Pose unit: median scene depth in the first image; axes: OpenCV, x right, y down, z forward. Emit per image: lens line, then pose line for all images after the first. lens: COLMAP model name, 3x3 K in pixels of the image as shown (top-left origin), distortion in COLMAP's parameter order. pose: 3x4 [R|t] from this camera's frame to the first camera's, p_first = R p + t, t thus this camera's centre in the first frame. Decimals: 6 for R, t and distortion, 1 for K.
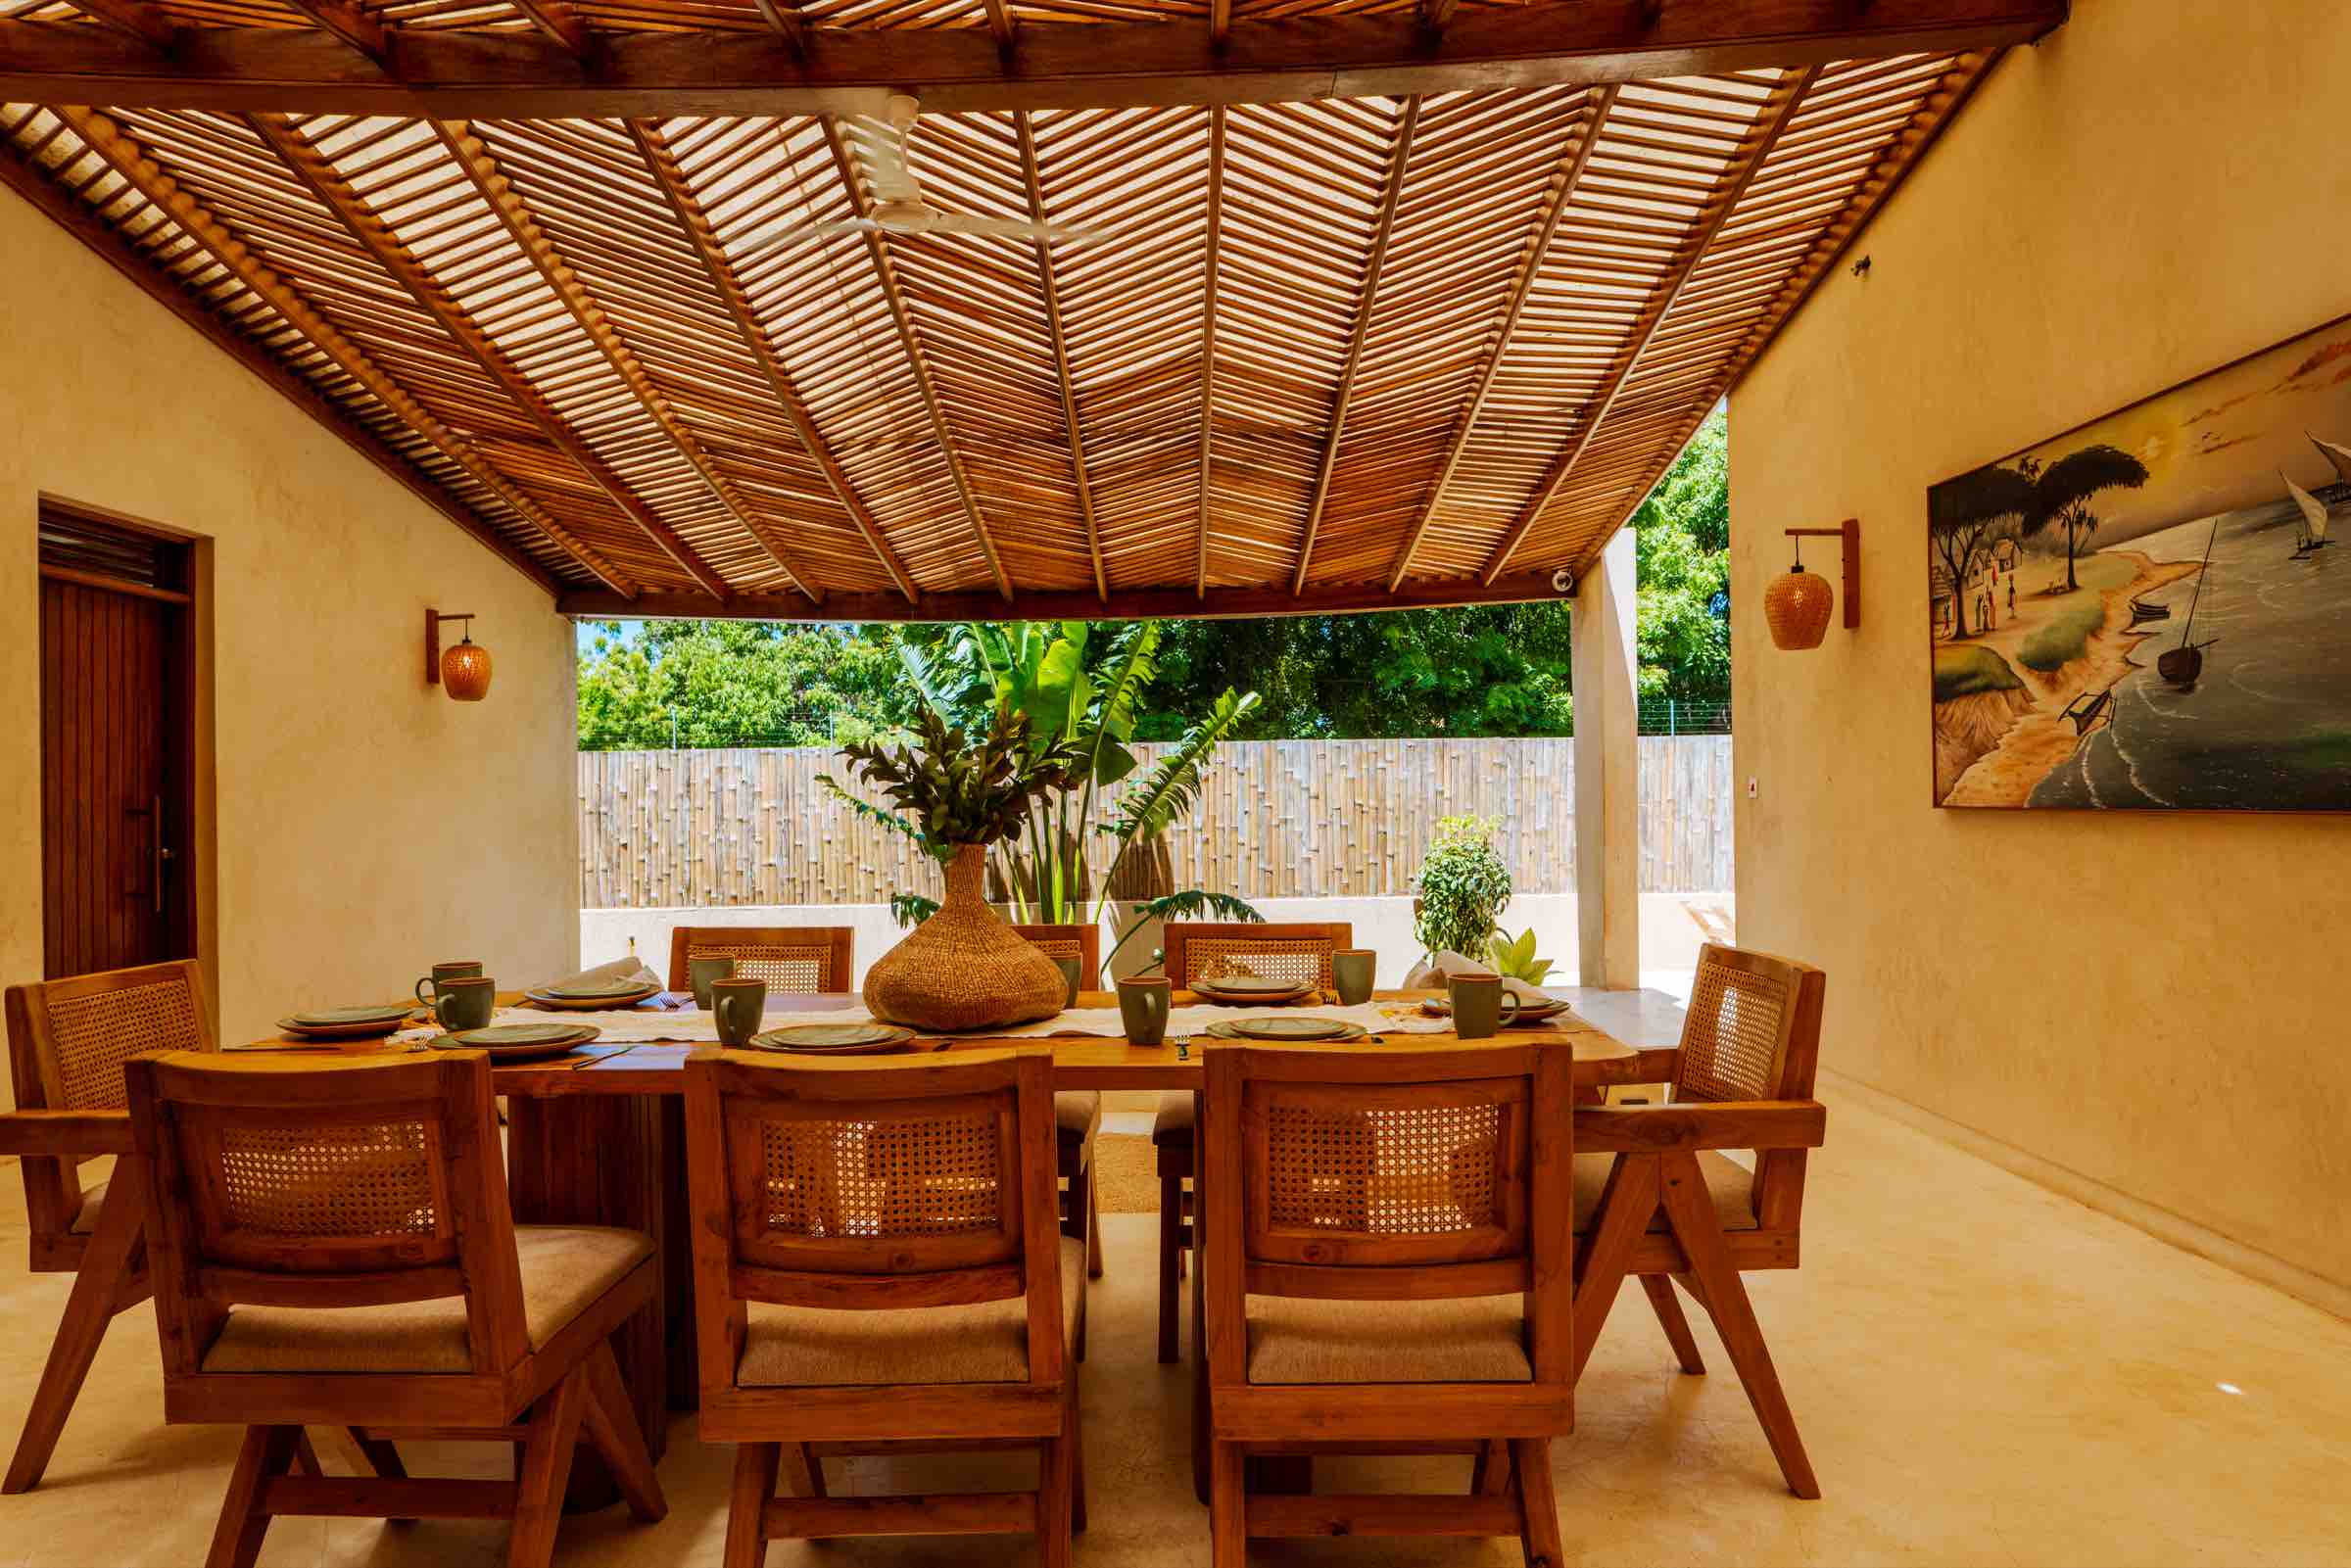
lens RADIAL K [[1361.5, 0, 1164.9], [0, 1361.5, 793.8], [0, 0, 1]] dist [-0.020914, -0.003176]
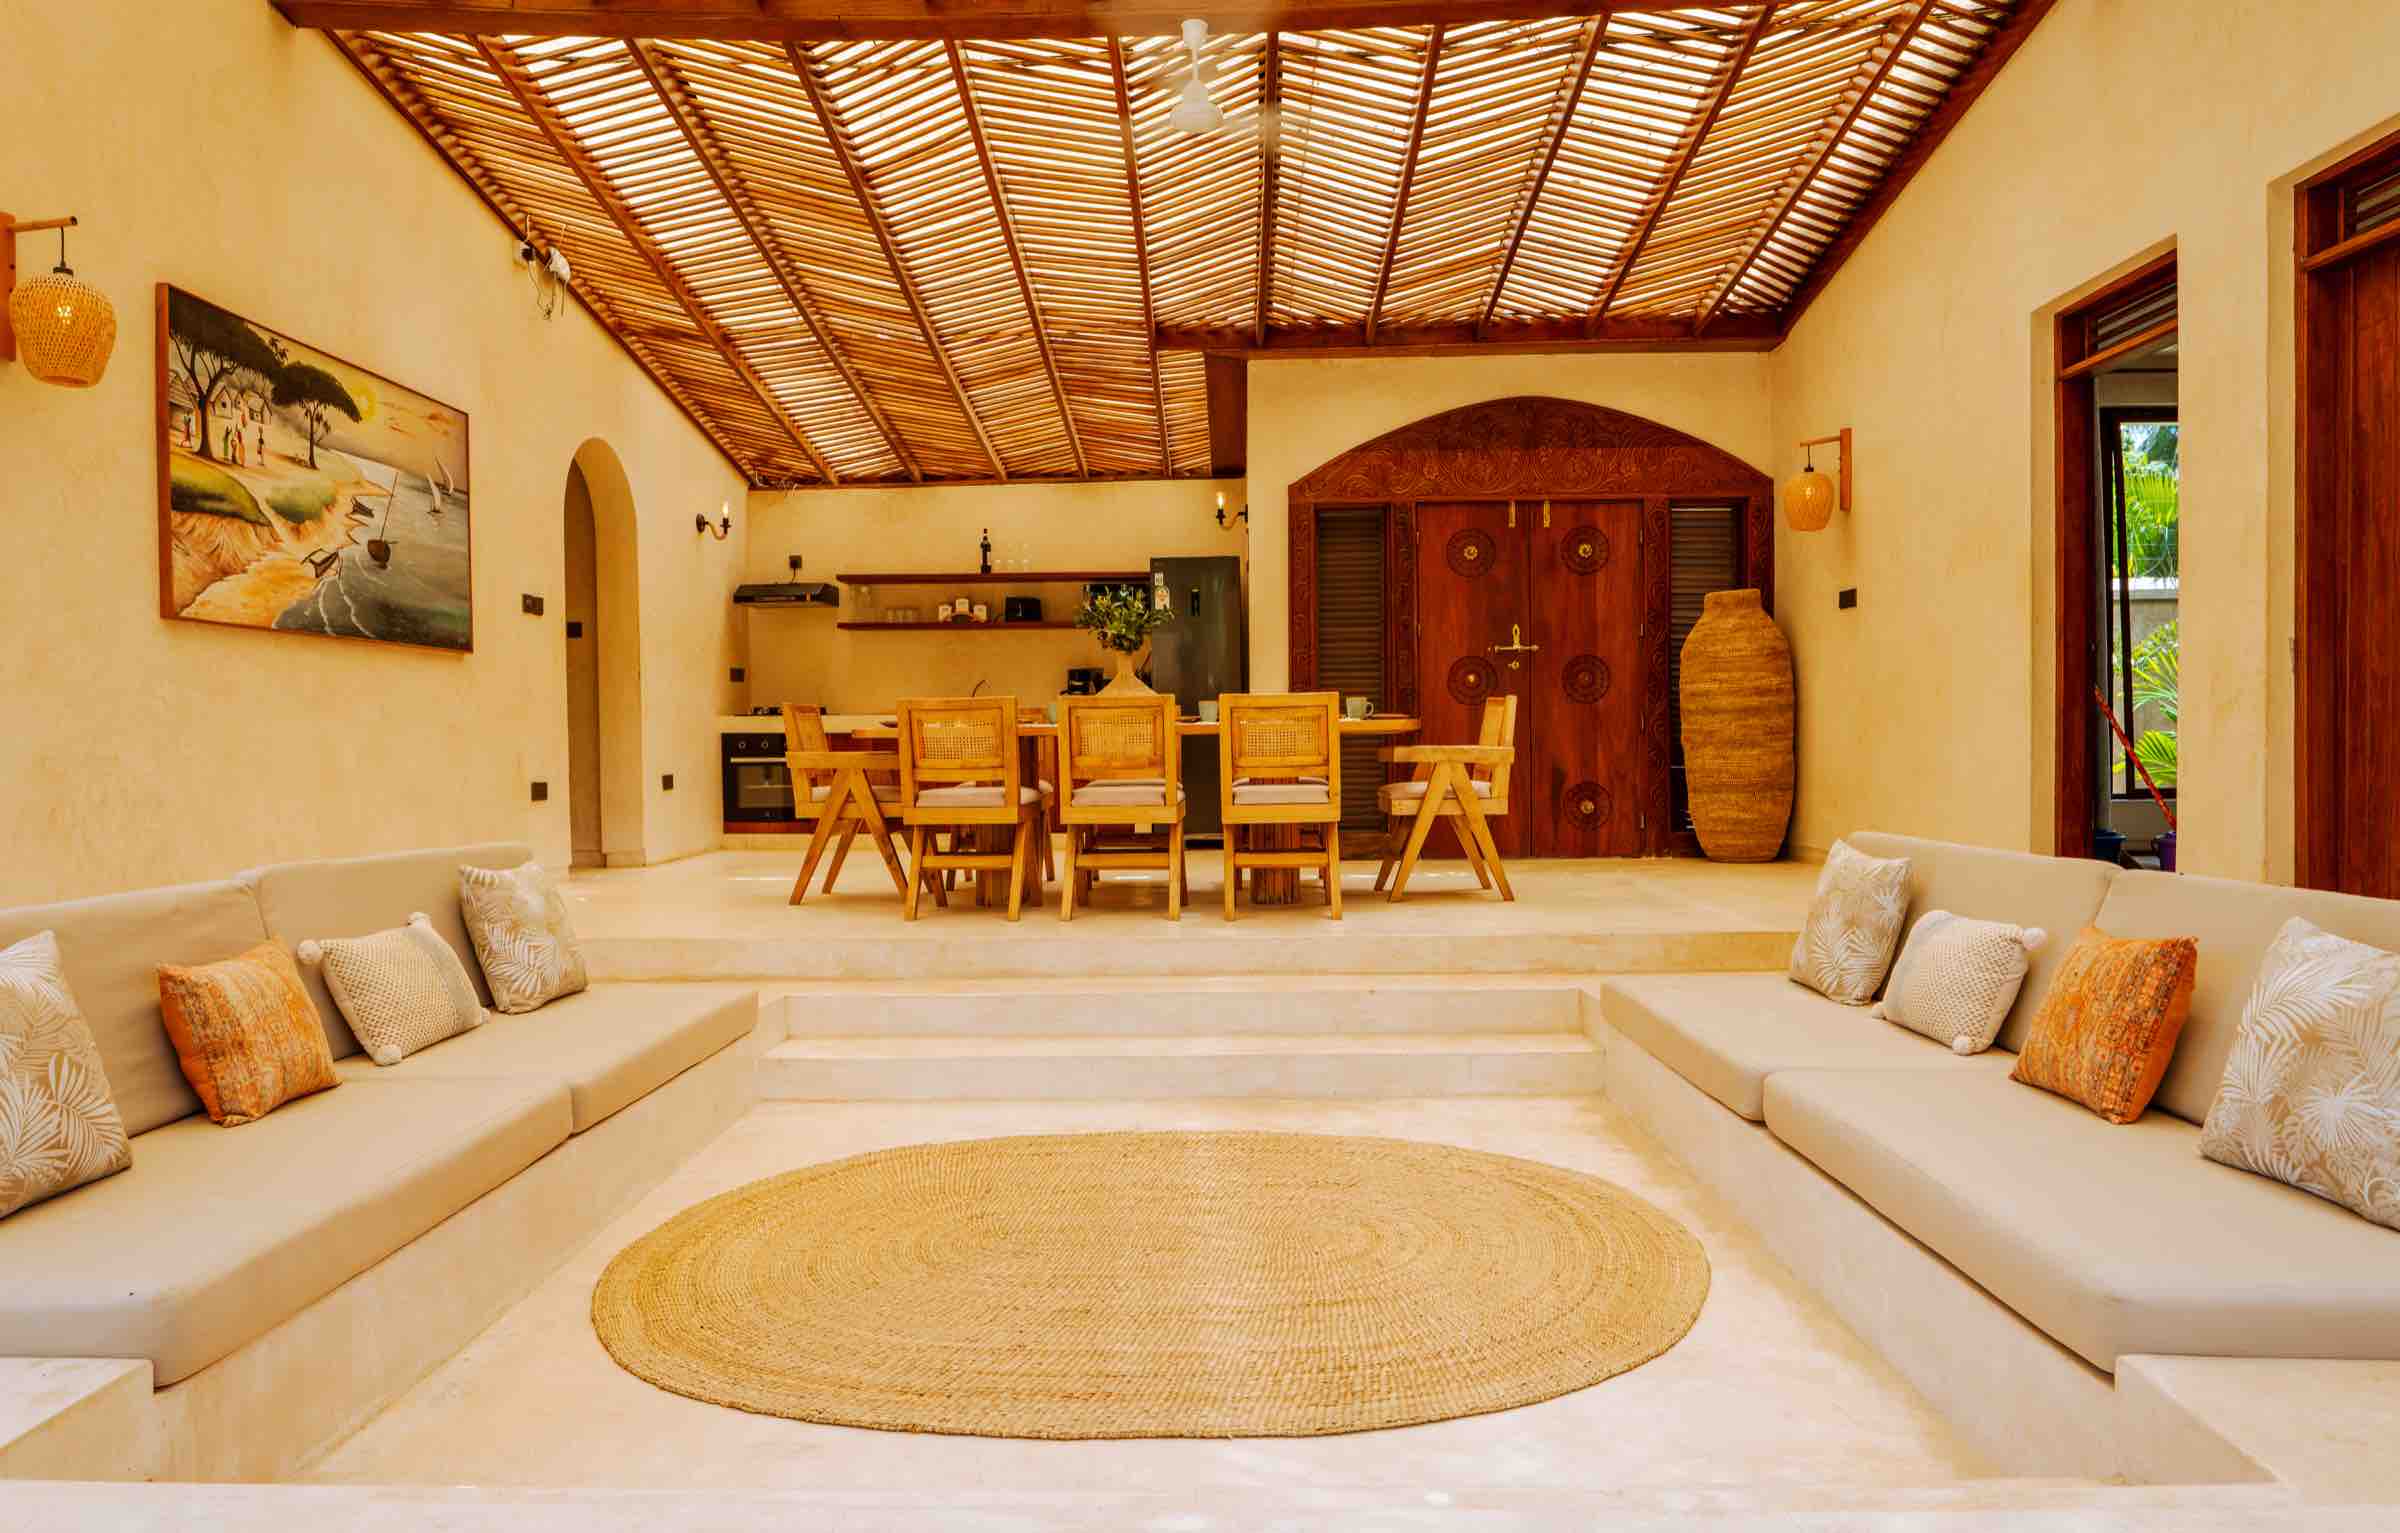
lens RADIAL K [[1422.4, 0, 1184.8], [0, 1422.4, 771.9], [0, 0, 1]] dist [-0.015167, -0.003118]
pose [[-0.999494, 0.019887, 0.024824, -0.196192], [0.020308, 0.999652, 0.016826, 0.131029], [-0.024480, 0.017322, -0.999550, 2.198962]]
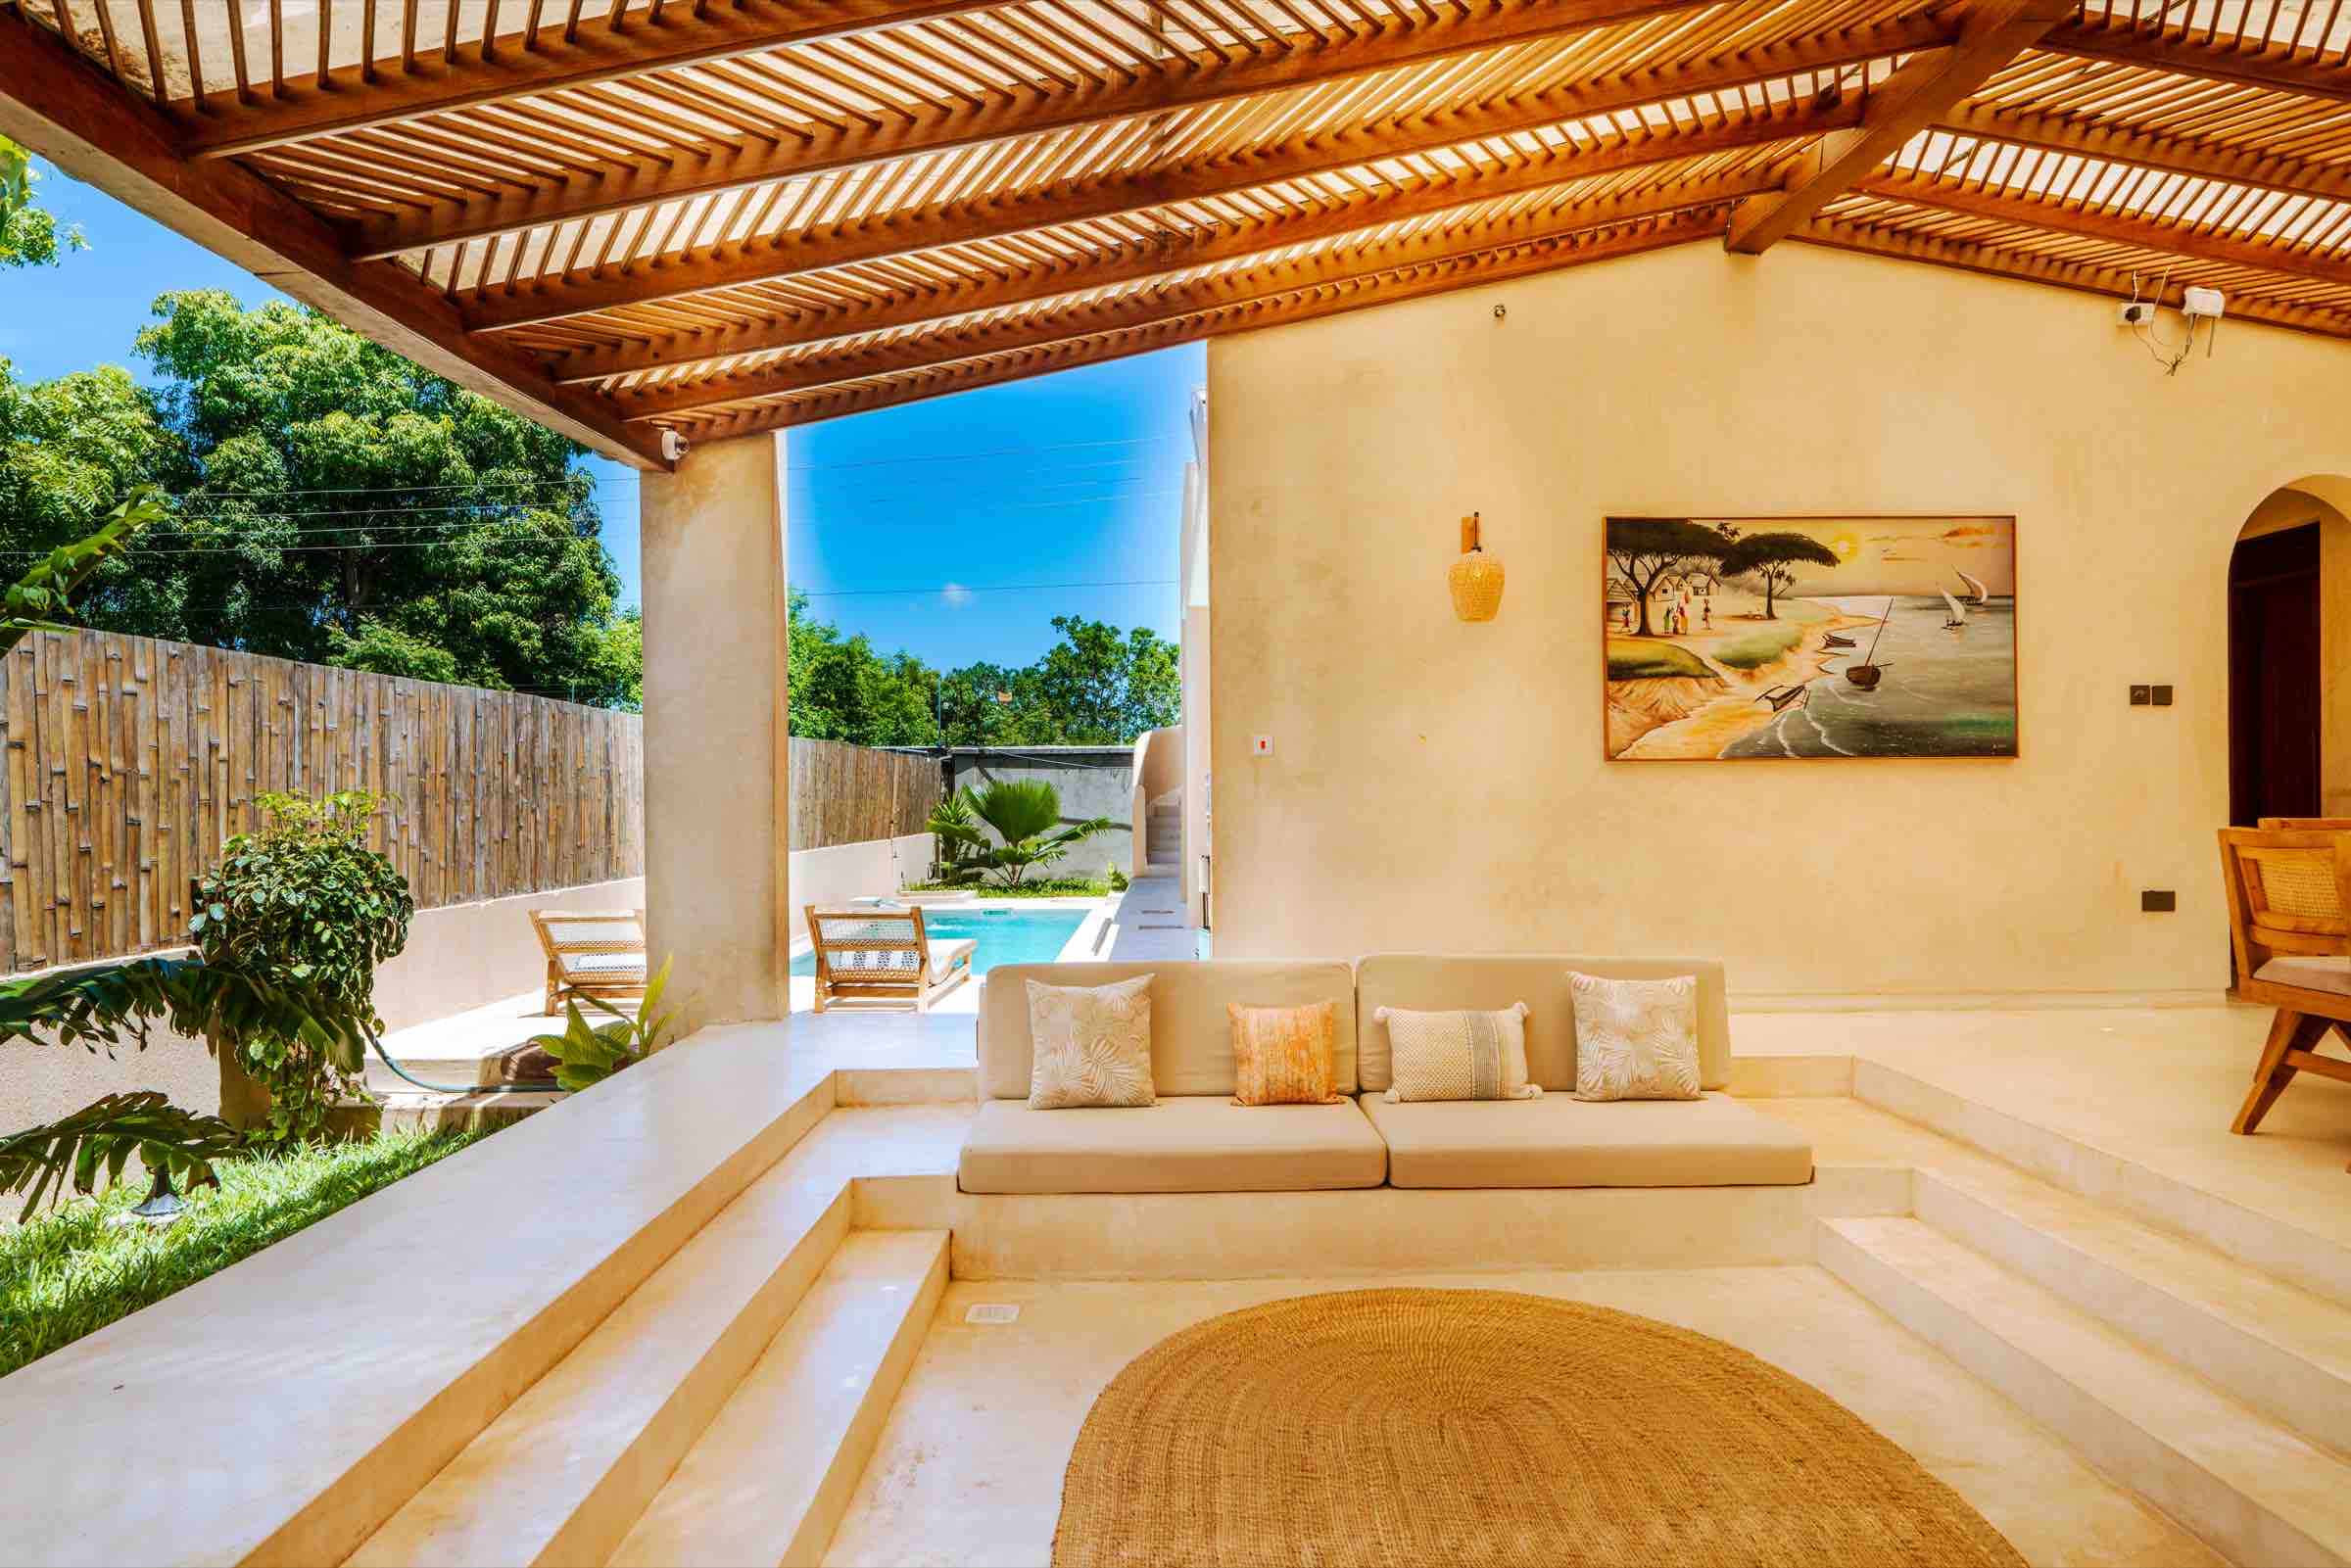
lens RADIAL K [[1361.5, 0, 1164.9], [0, 1361.5, 793.8], [0, 0, 1]] dist [-0.020914, -0.003176]
pose [[-0.003895, 0.012441, 0.999915, -0.830763], [0.004125, 0.999914, -0.012425, 0.063644], [-0.999984, 0.004076, -0.003946, 1.586414]]
